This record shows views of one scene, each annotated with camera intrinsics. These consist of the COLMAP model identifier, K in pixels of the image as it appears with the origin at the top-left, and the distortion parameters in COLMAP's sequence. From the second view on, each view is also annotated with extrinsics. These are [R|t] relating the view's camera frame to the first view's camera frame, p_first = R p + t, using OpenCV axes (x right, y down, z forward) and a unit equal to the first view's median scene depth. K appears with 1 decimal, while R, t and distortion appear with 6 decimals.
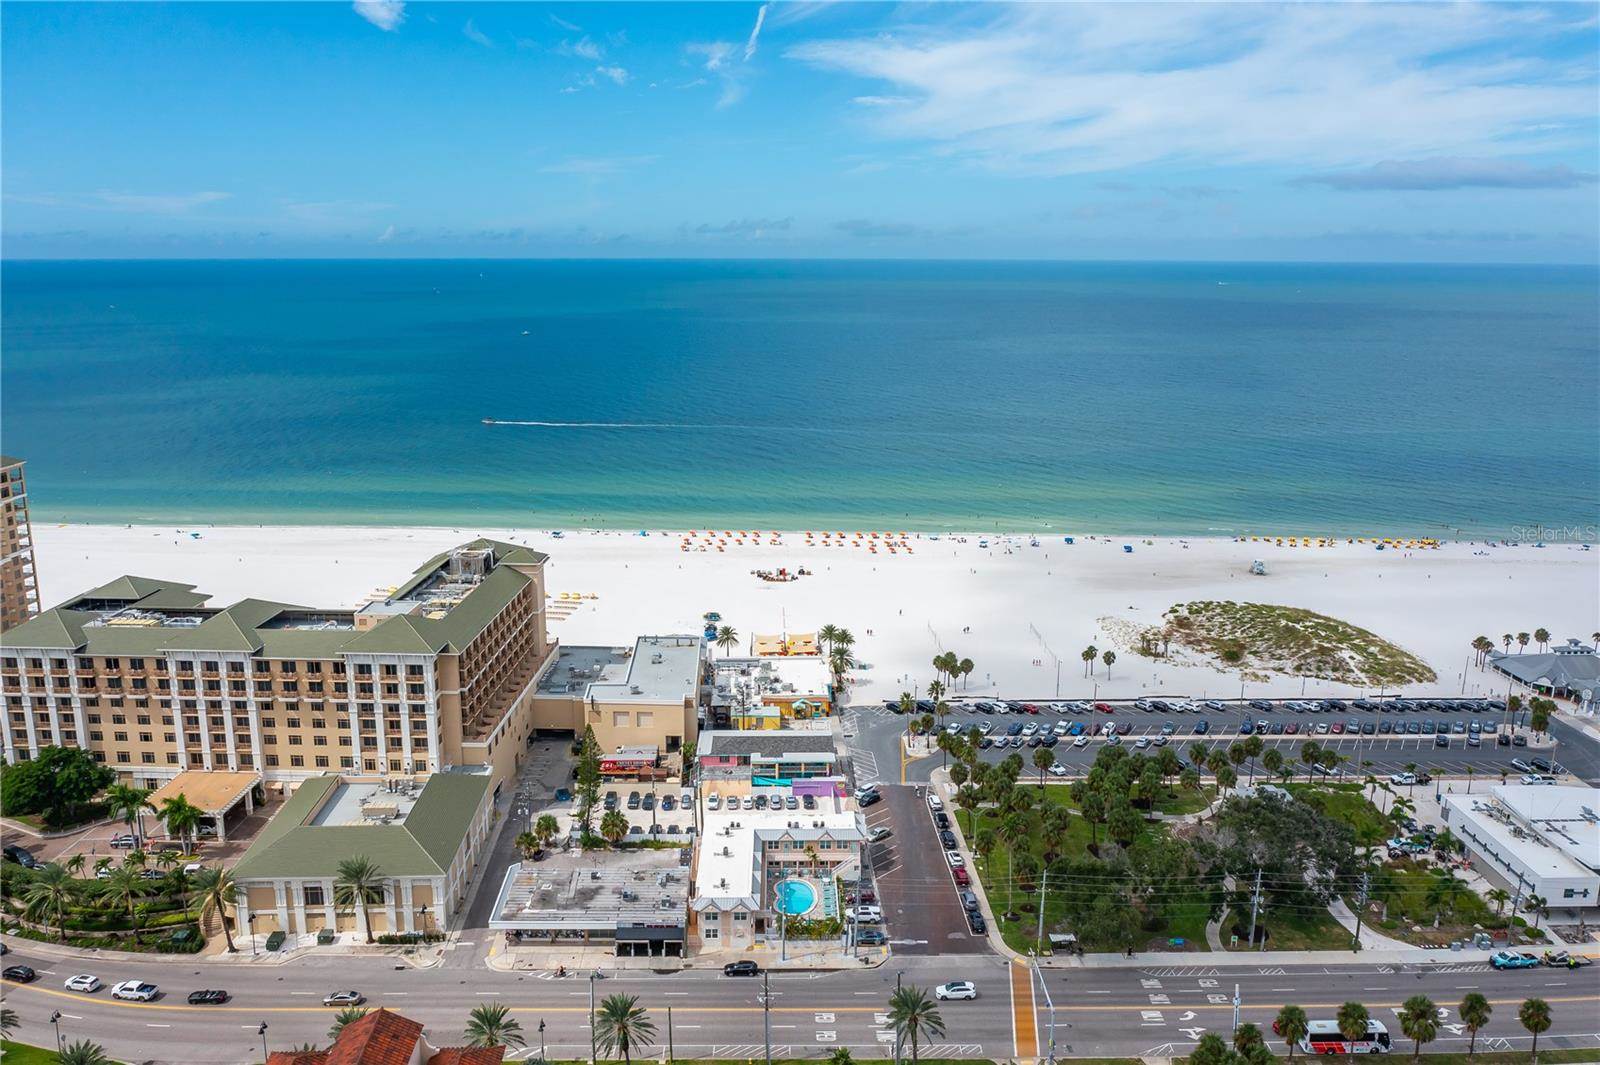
lens RADIAL K [[1259.0, 0, 795.1], [0, 1259.0, 528.2], [0, 0, 1]] dist [-0.014496, -0.006739]
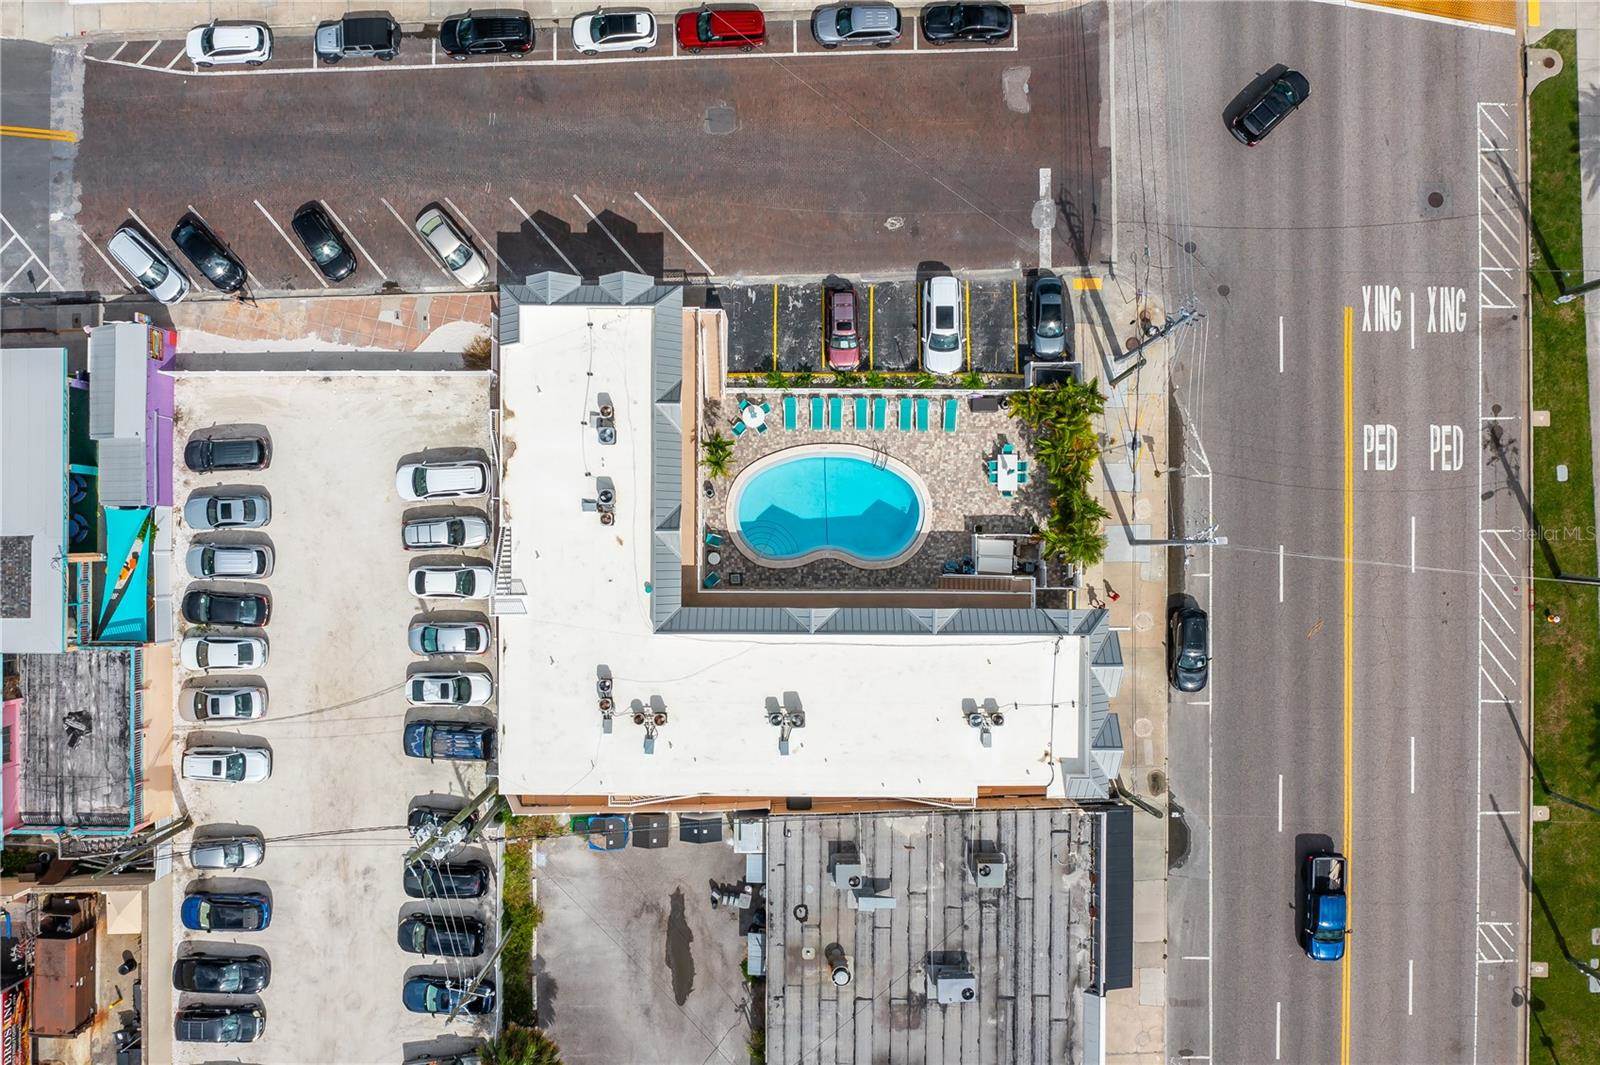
lens RADIAL K [[1259.0, 0, 795.1], [0, 1259.0, 528.2], [0, 0, 1]] dist [-0.014496, -0.006739]
pose [[0.017399, -0.999848, 0.001334, -0.006152], [0.220632, 0.005141, 0.975343, -0.057014], [-0.975202, -0.016676, 0.220688, 0.886943]]
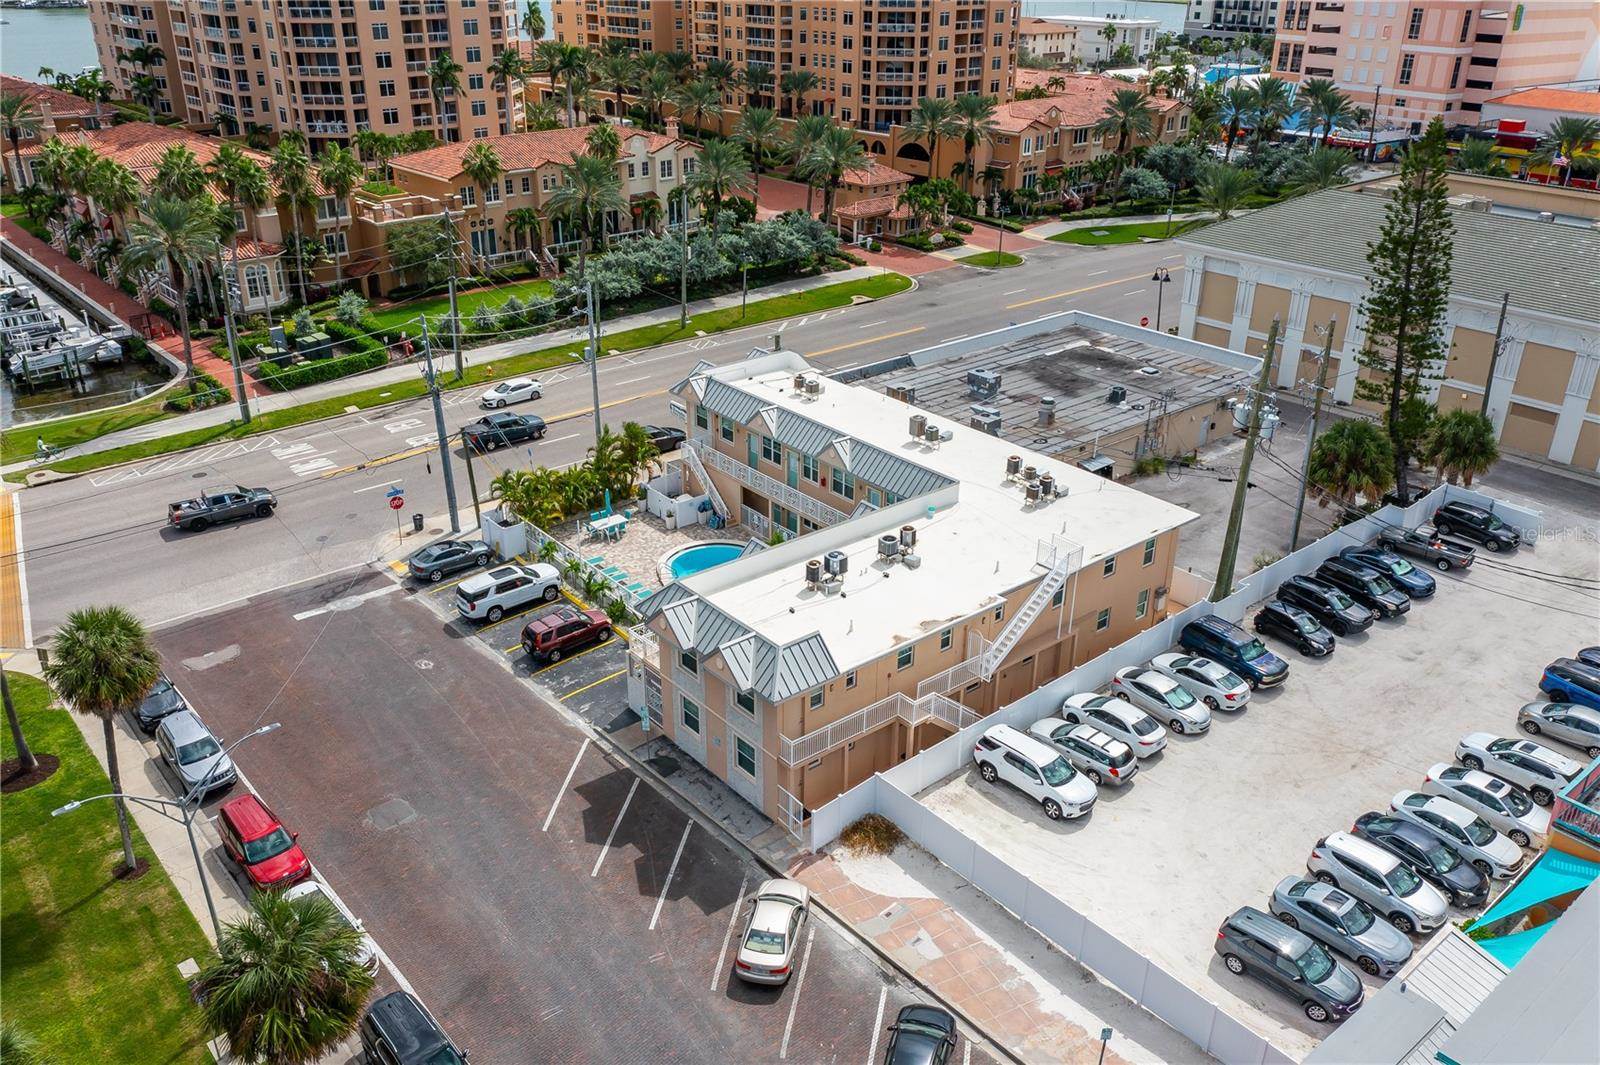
lens RADIAL K [[1259.0, 0, 795.1], [0, 1259.0, 528.2], [0, 0, 1]] dist [-0.014496, -0.006739]
pose [[-0.783164, 0.259342, -0.565151, 0.168094], [-0.140410, 0.811643, 0.567028, 0.082650], [0.605755, 0.523429, -0.599235, 1.148766]]
